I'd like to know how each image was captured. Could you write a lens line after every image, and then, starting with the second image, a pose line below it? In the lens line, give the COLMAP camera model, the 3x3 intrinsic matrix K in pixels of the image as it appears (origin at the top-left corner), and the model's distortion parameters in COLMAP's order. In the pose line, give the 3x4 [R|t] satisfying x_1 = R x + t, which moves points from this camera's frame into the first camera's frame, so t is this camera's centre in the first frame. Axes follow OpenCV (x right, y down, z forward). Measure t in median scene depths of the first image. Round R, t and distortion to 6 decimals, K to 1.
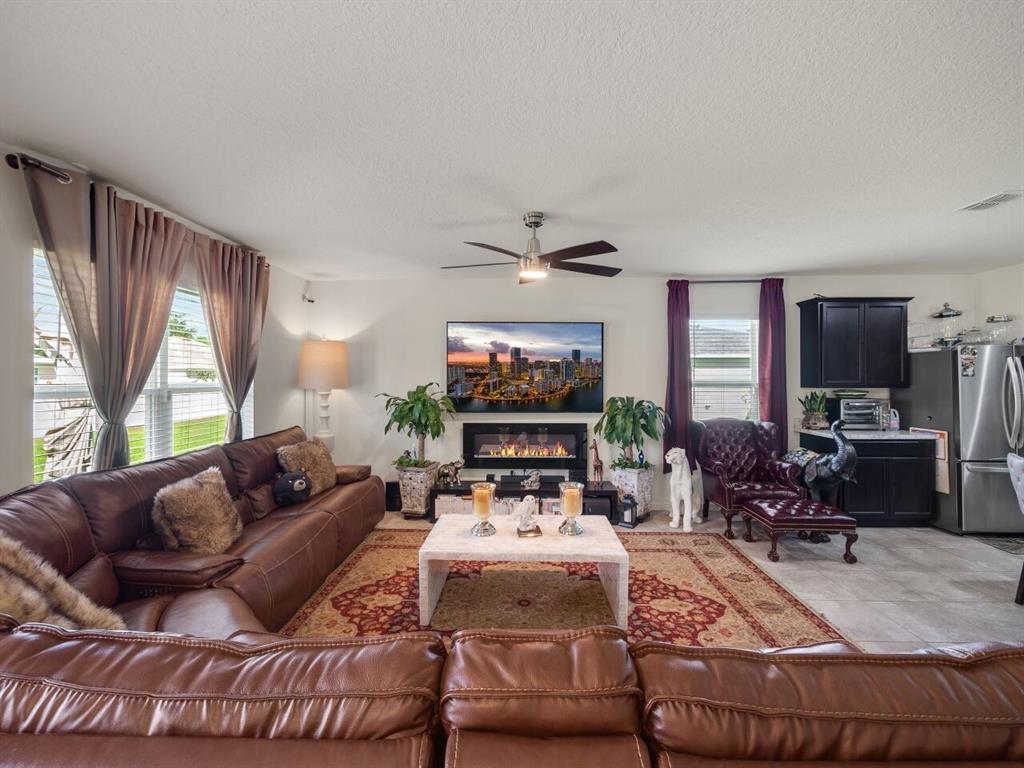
lens RADIAL K [[439.8, 0, 504.8], [0, 439.8, 378.4], [0, 0, 1]] dist [-0.003146, -0.001178]
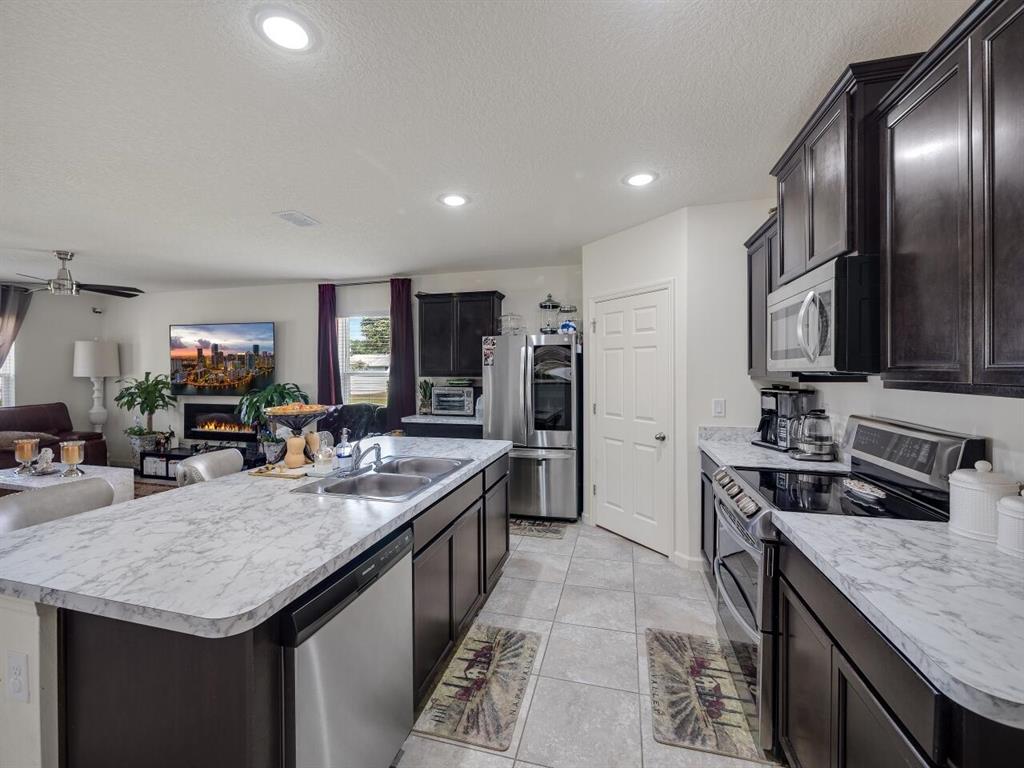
lens RADIAL K [[439.8, 0, 506.1], [0, 439.8, 371.6], [0, 0, 1]] dist [-0.003146, -0.001178]
pose [[0.971060, 0.000341, -0.238837, 1.136680], [0.000197, 0.999997, 0.002230, 0.005871], [0.238837, -0.002212, 0.971057, -0.019506]]
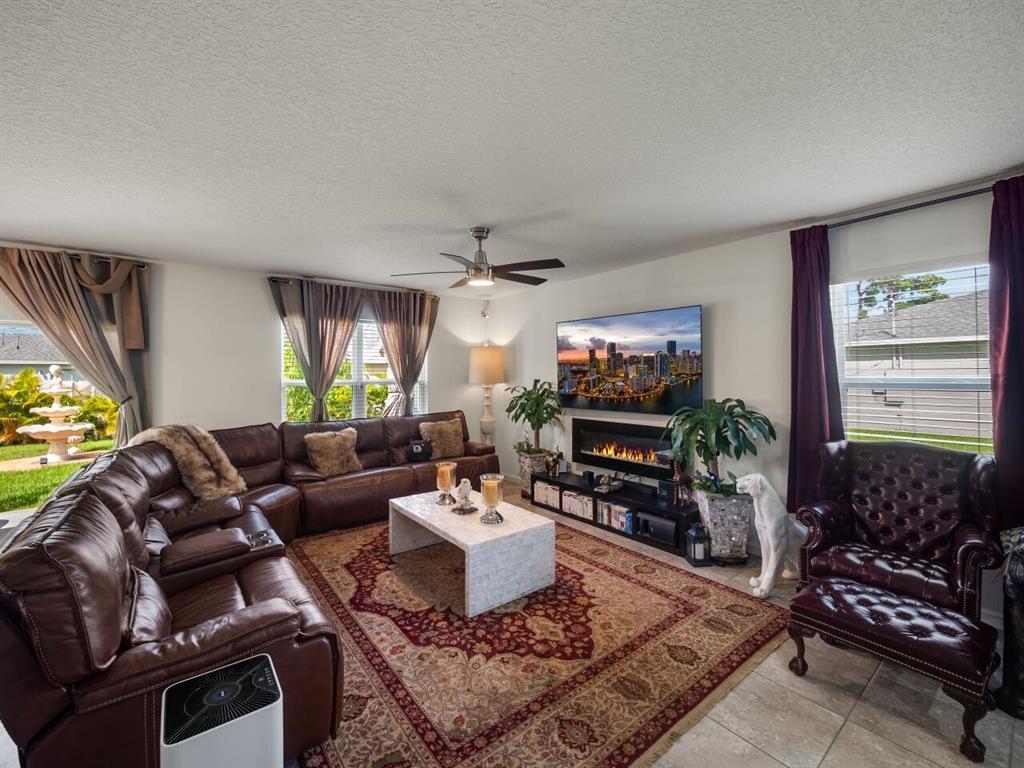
lens RADIAL K [[439.8, 0, 499.6], [0, 439.8, 368.6], [0, 0, 1]] dist [-0.003146, -0.001178]
pose [[0.627634, -0.014064, -0.778382, 0.615821], [0.004972, 0.999889, -0.014057, -0.002113], [0.778493, 0.004953, 0.627634, 0.214388]]
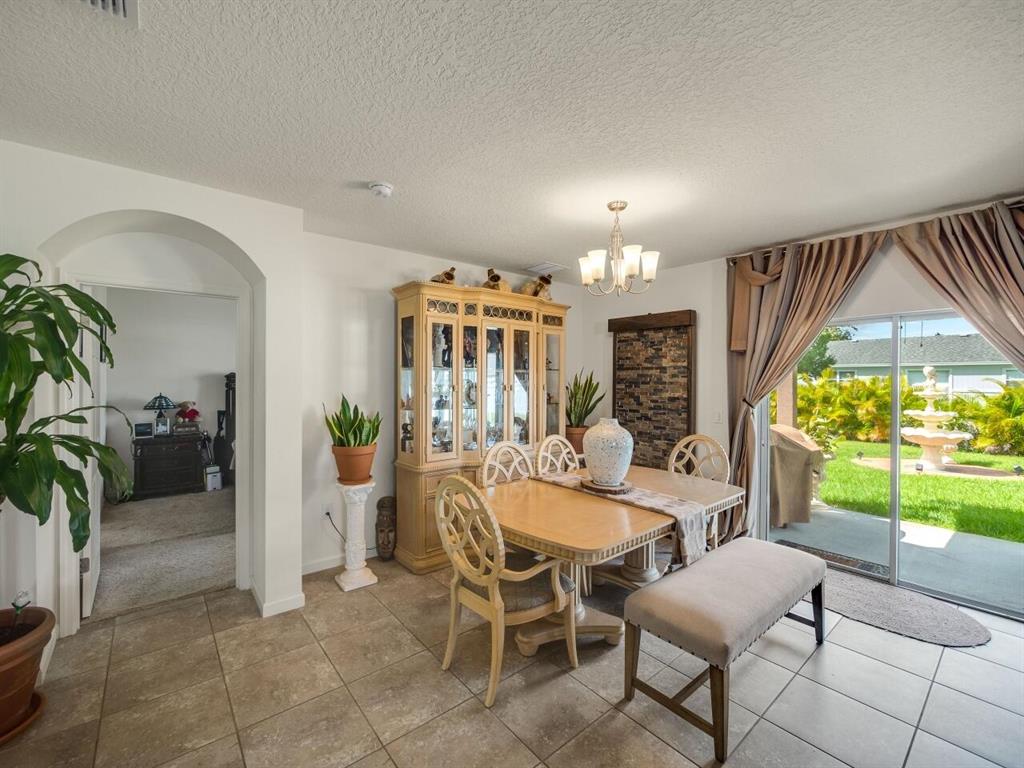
lens RADIAL K [[439.8, 0, 511.1], [0, 439.8, 382.7], [0, 0, 1]] dist [-0.003146, -0.001178]
pose [[-0.748690, 0.003852, -0.662909, 0.365055], [-0.007047, 0.999880, 0.013770, 0.000988], [0.662883, 0.014981, -0.748573, 0.105696]]
